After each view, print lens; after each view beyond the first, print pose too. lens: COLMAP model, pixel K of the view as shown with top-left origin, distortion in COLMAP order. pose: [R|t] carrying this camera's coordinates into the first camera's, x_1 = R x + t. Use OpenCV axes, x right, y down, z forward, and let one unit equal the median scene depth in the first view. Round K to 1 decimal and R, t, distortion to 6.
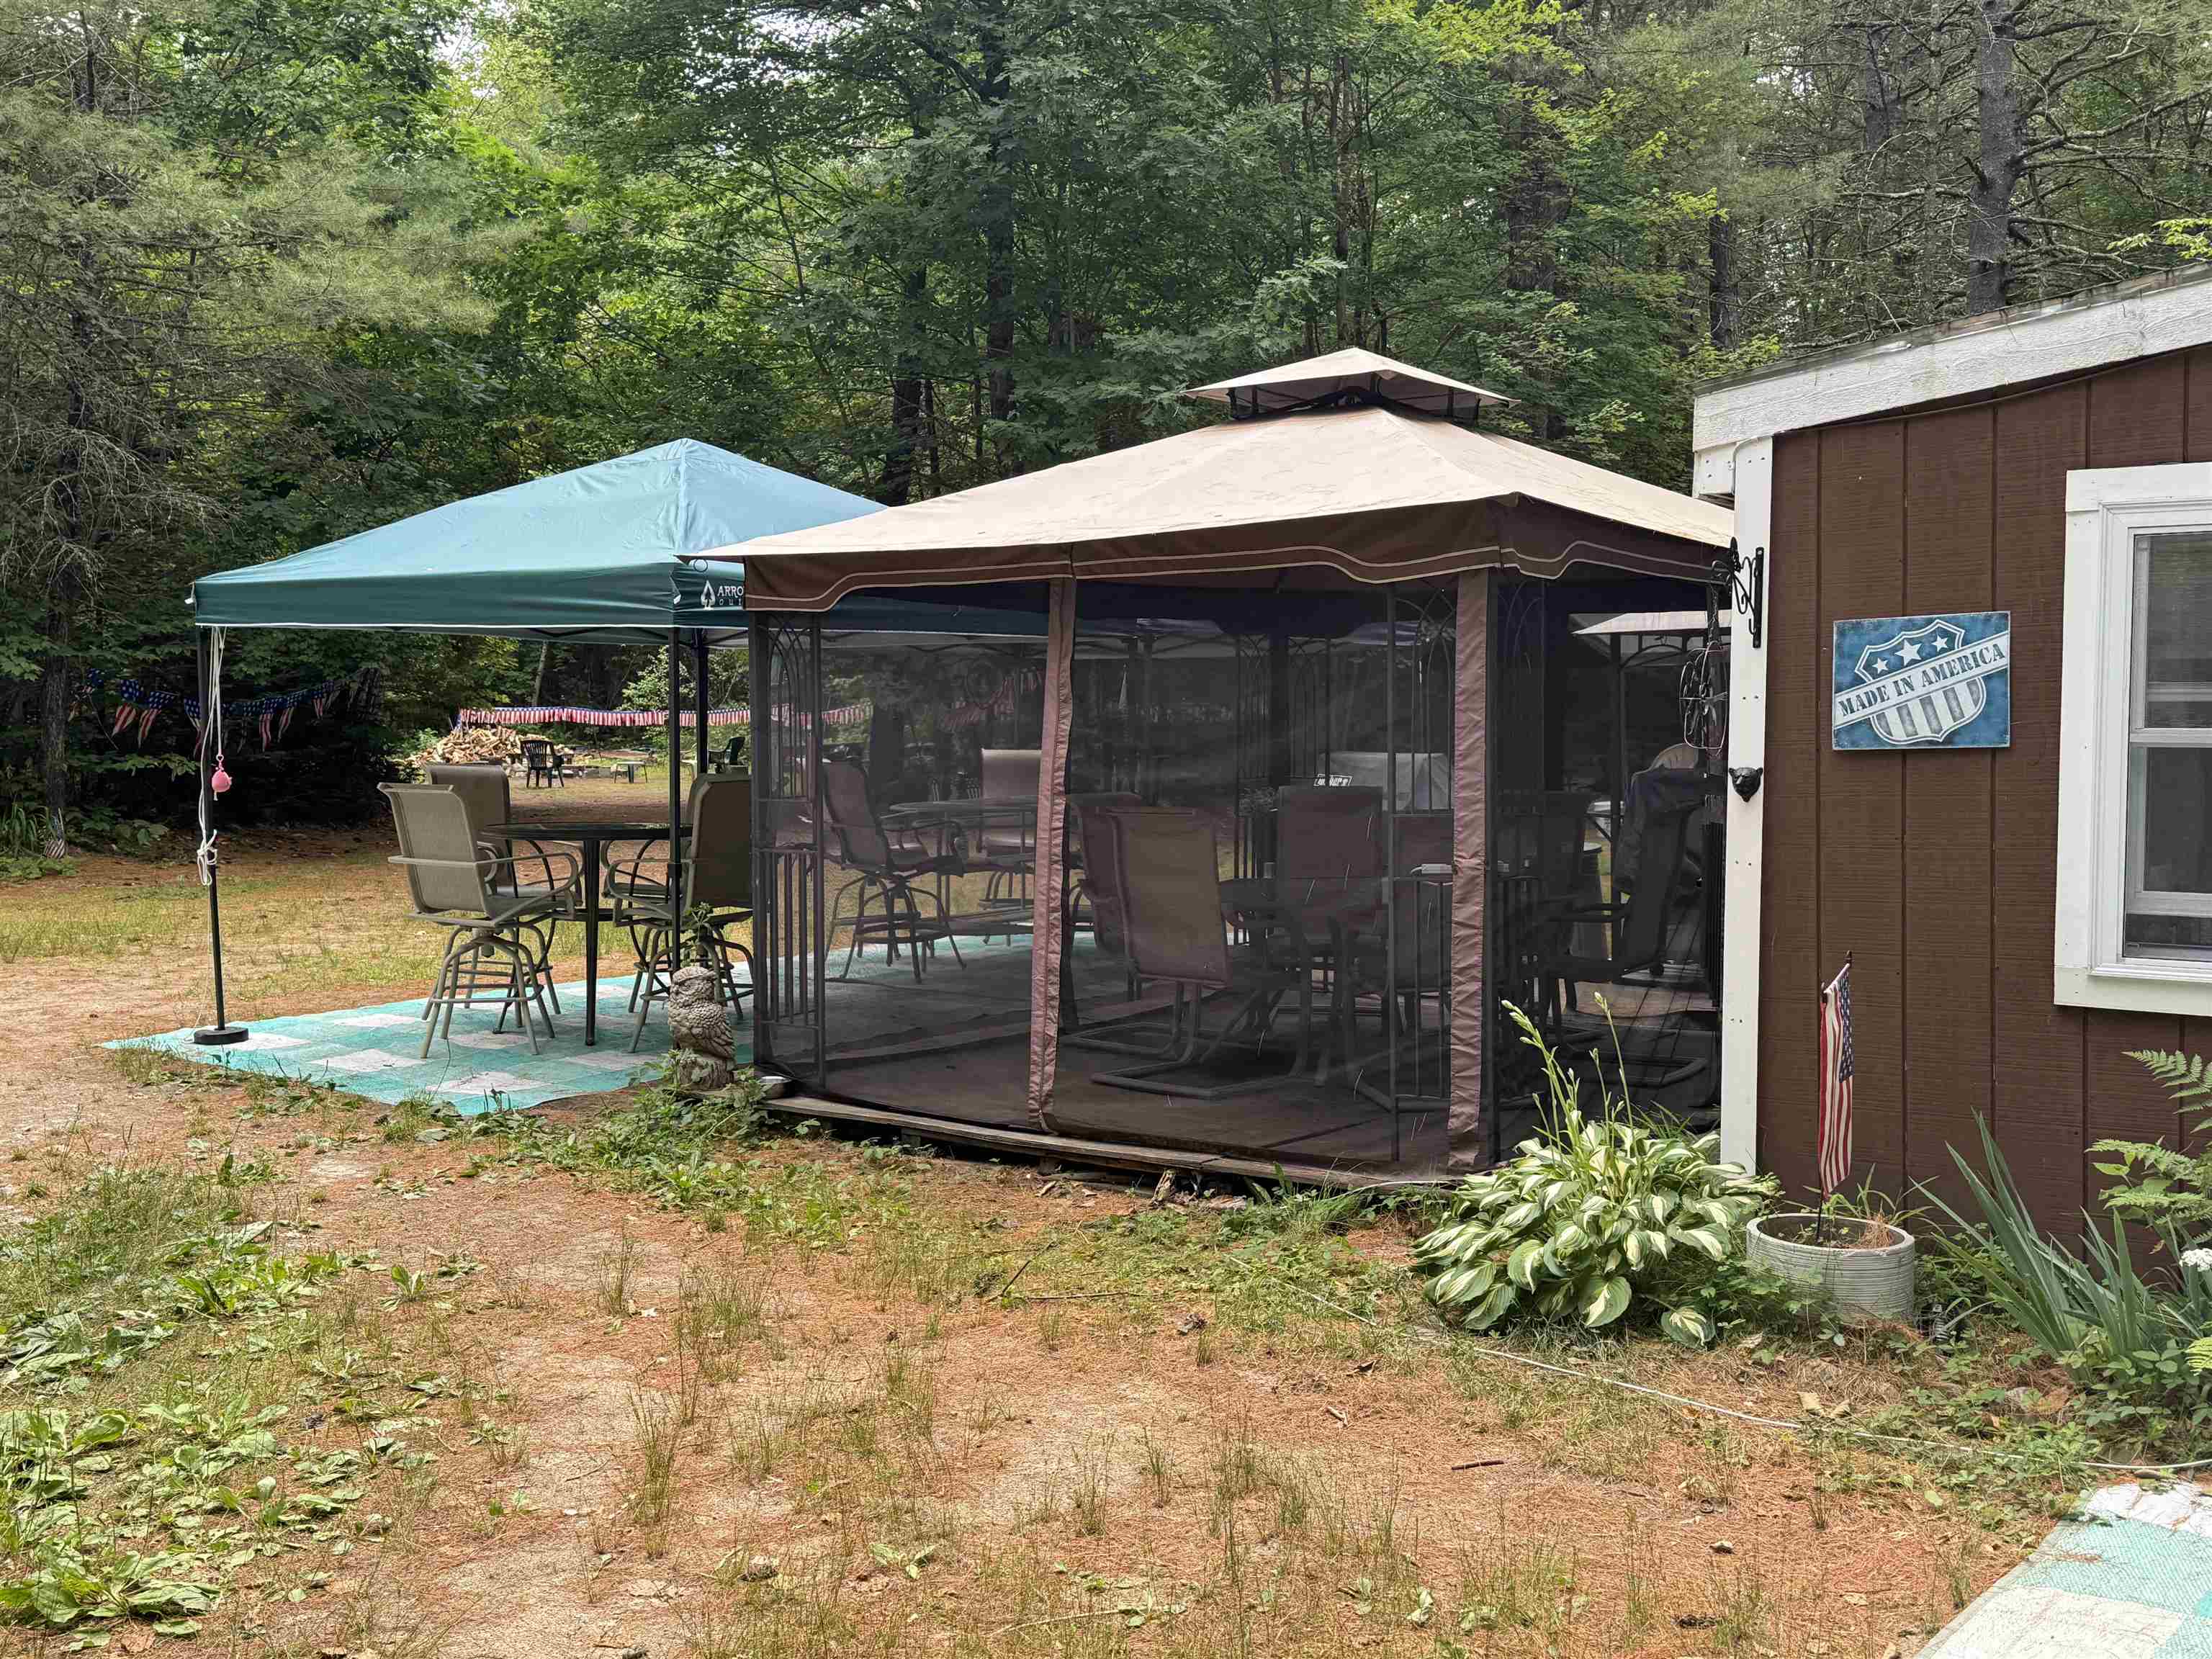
lens RADIAL K [[2221.6, 0, 1133.6], [0, 2221.6, 851.1], [0, 0, 1]] dist [0.063148, 0.000000]
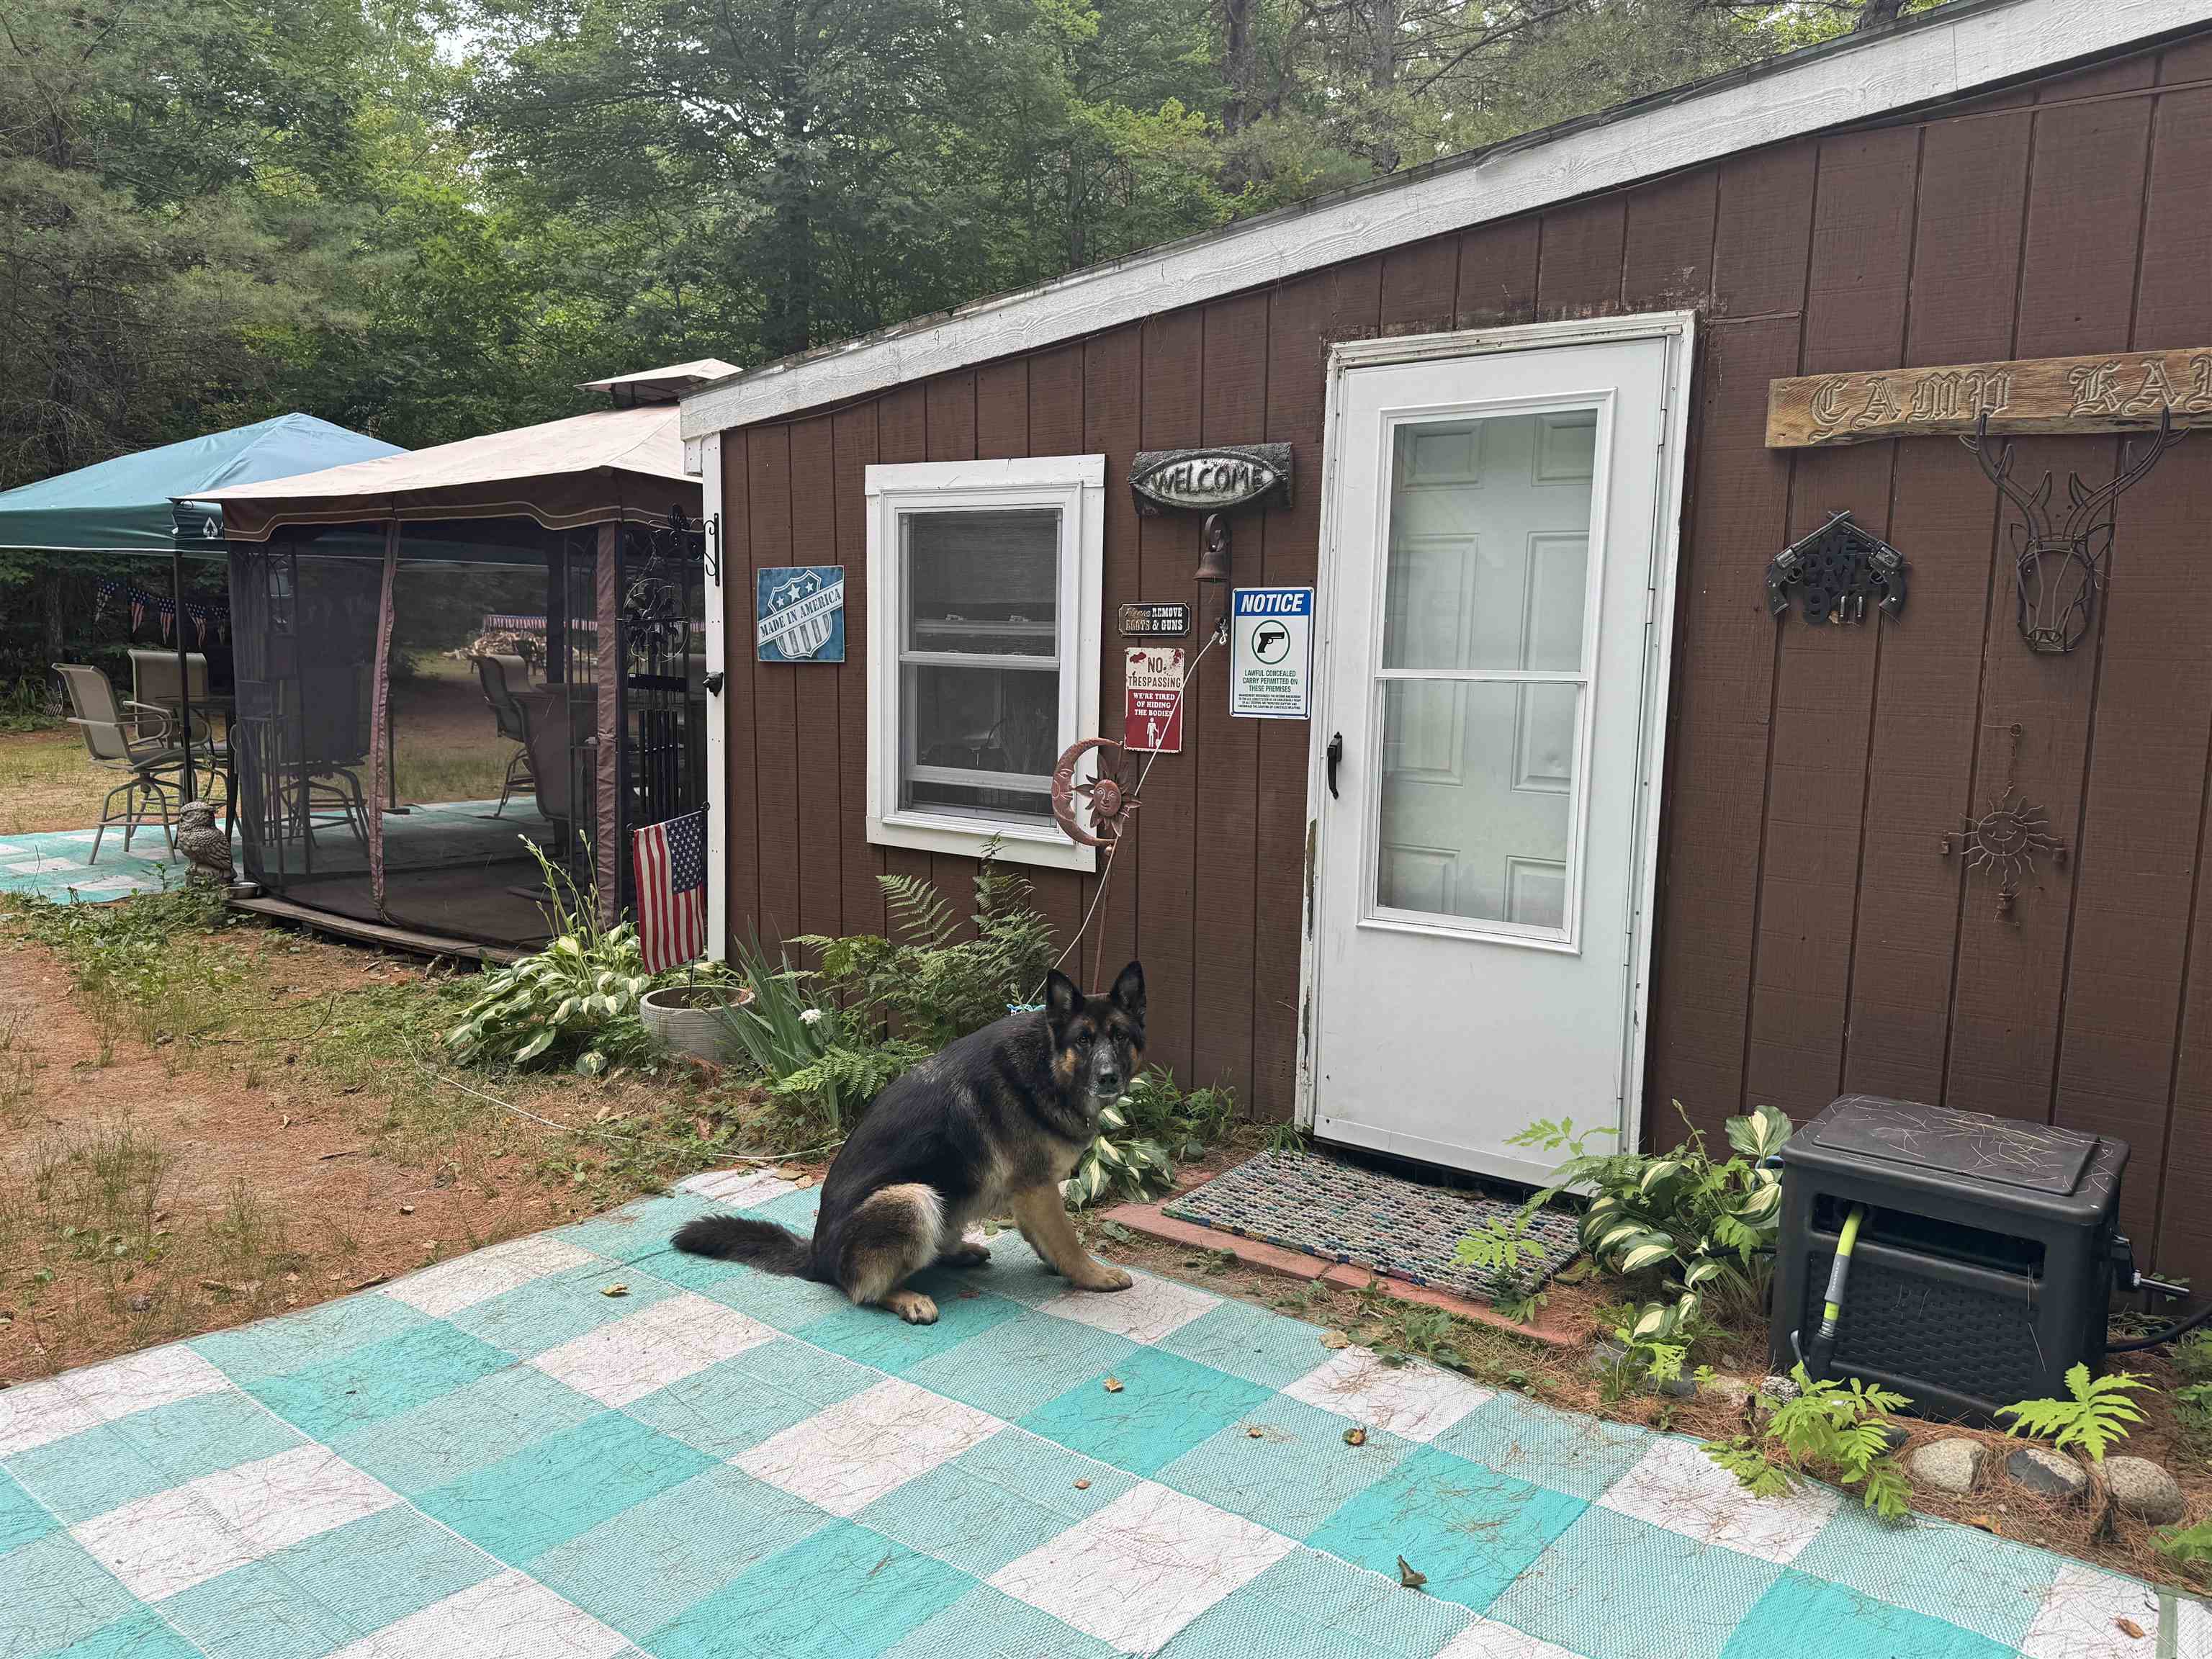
lens RADIAL K [[1588.1, 0, 1142.9], [0, 1588.1, 853.4], [0, 0, 1]] dist [0.077335, -0.075095]
pose [[0.999191, 0.020937, 0.034338, 0.518991], [-0.023384, 0.997096, 0.072471, -0.003127], [-0.032721, -0.073215, 0.996779, -0.017461]]
